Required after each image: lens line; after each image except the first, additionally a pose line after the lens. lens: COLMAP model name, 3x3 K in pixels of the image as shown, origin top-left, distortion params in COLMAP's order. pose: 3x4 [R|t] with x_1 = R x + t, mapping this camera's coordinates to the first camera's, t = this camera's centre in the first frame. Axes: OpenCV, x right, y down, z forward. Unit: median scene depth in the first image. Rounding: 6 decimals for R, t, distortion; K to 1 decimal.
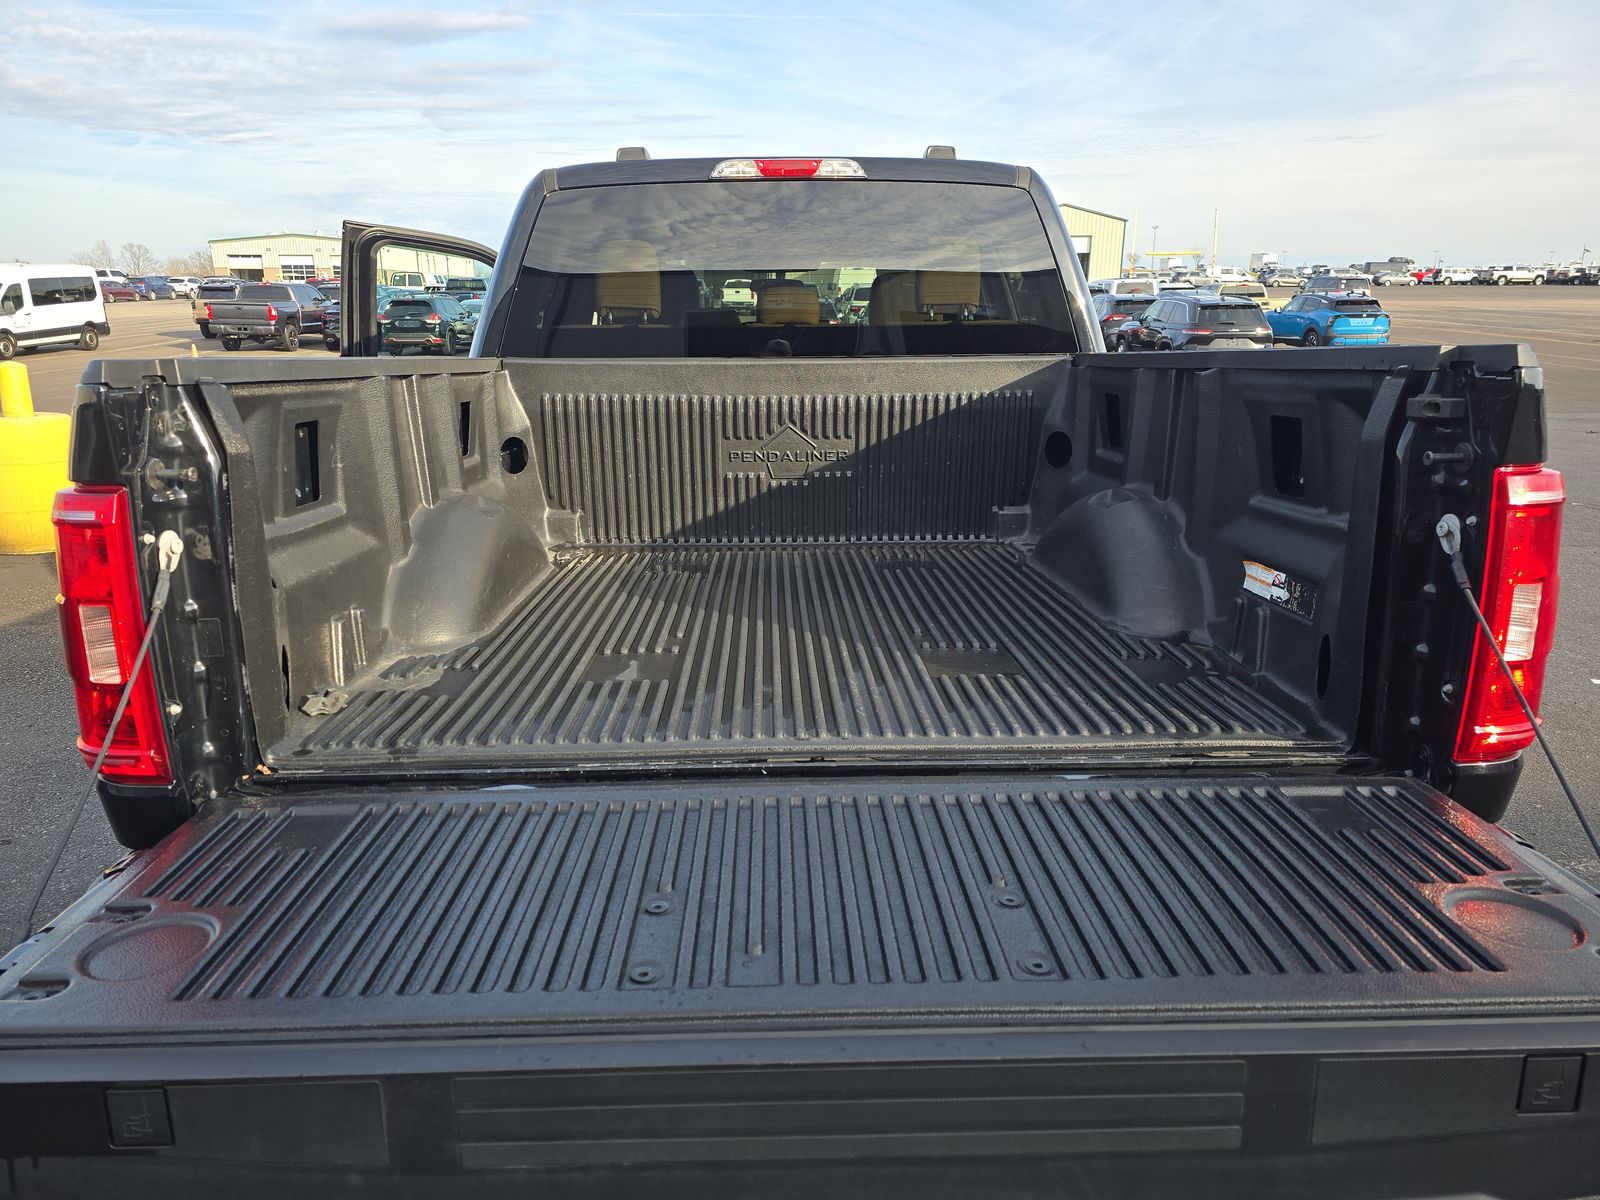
lens RADIAL K [[1071.1, 0, 800.0], [0, 1071.1, 600.0], [0, 0, 1]] dist [0.049144, -0.047822]
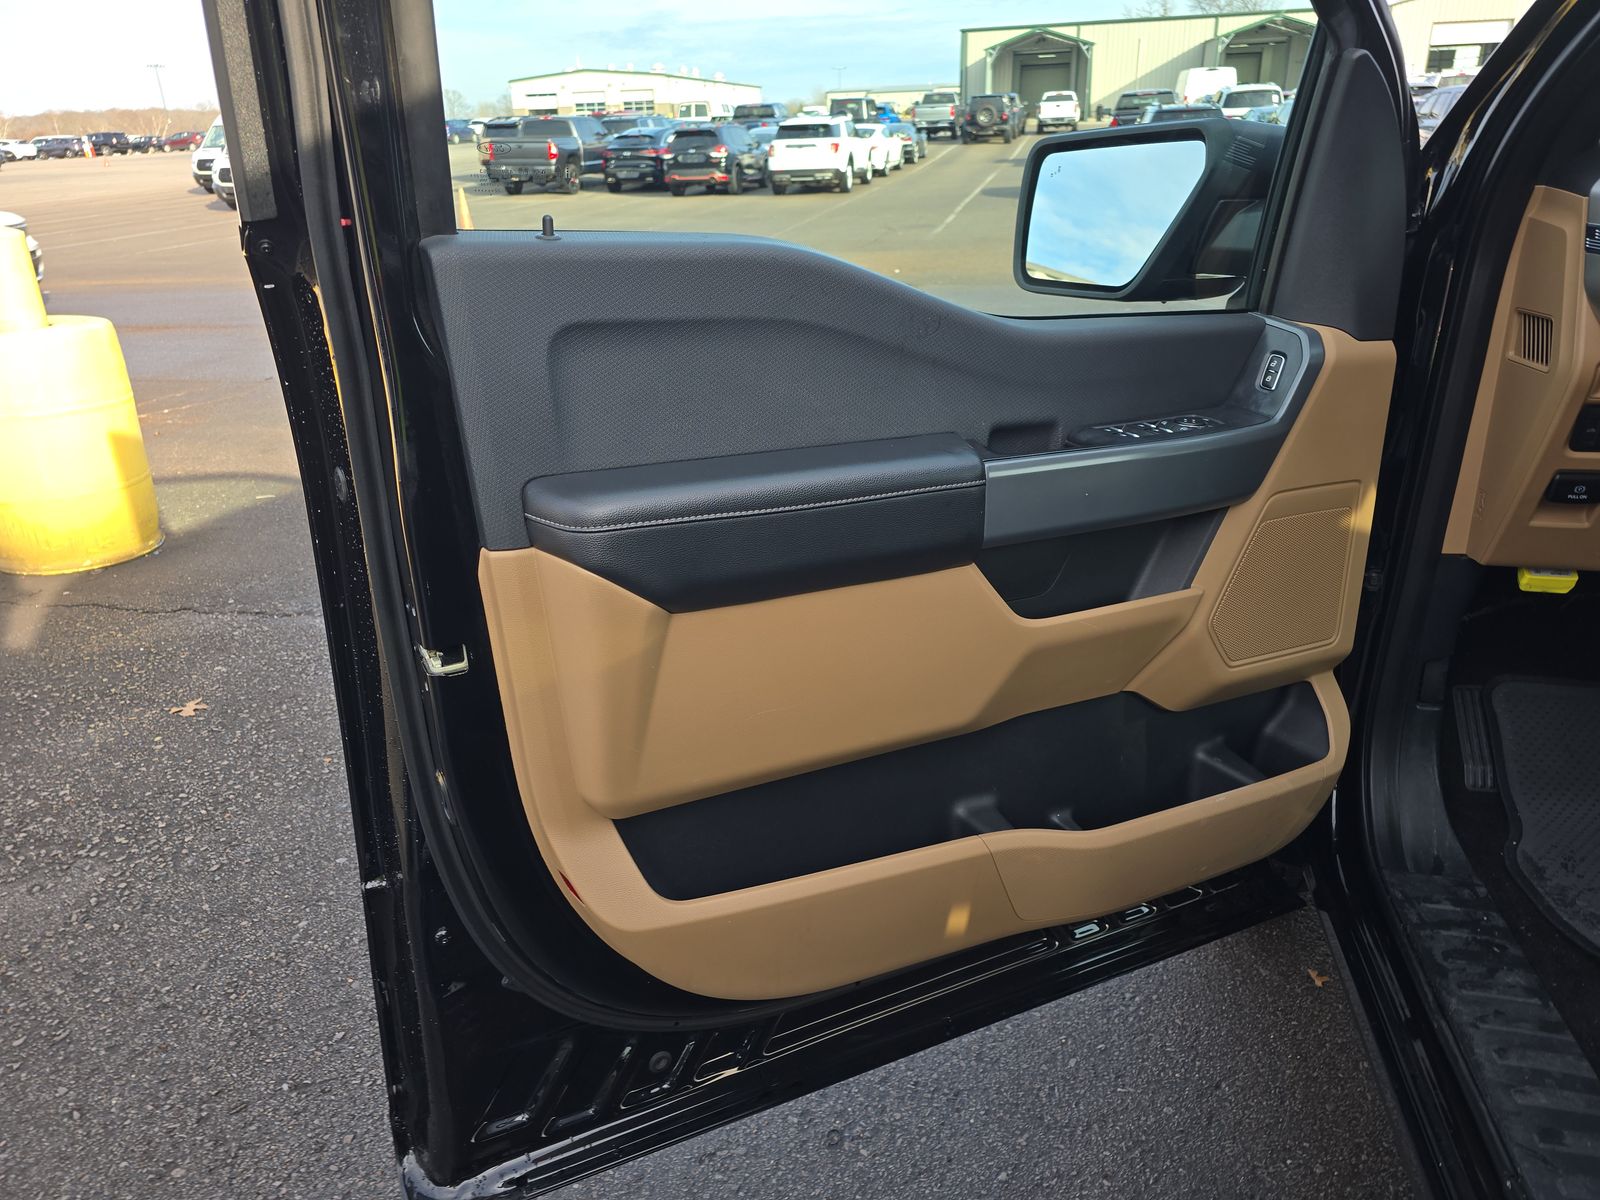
lens RADIAL K [[1071.1, 0, 800.0], [0, 1071.1, 600.0], [0, 0, 1]] dist [0.049144, -0.047822]
pose [[0.968971, 0.066642, -0.238022, -0.039926], [-0.032497, 0.988956, 0.144600, -0.026842], [0.245030, -0.132379, 0.960435, 0.116385]]
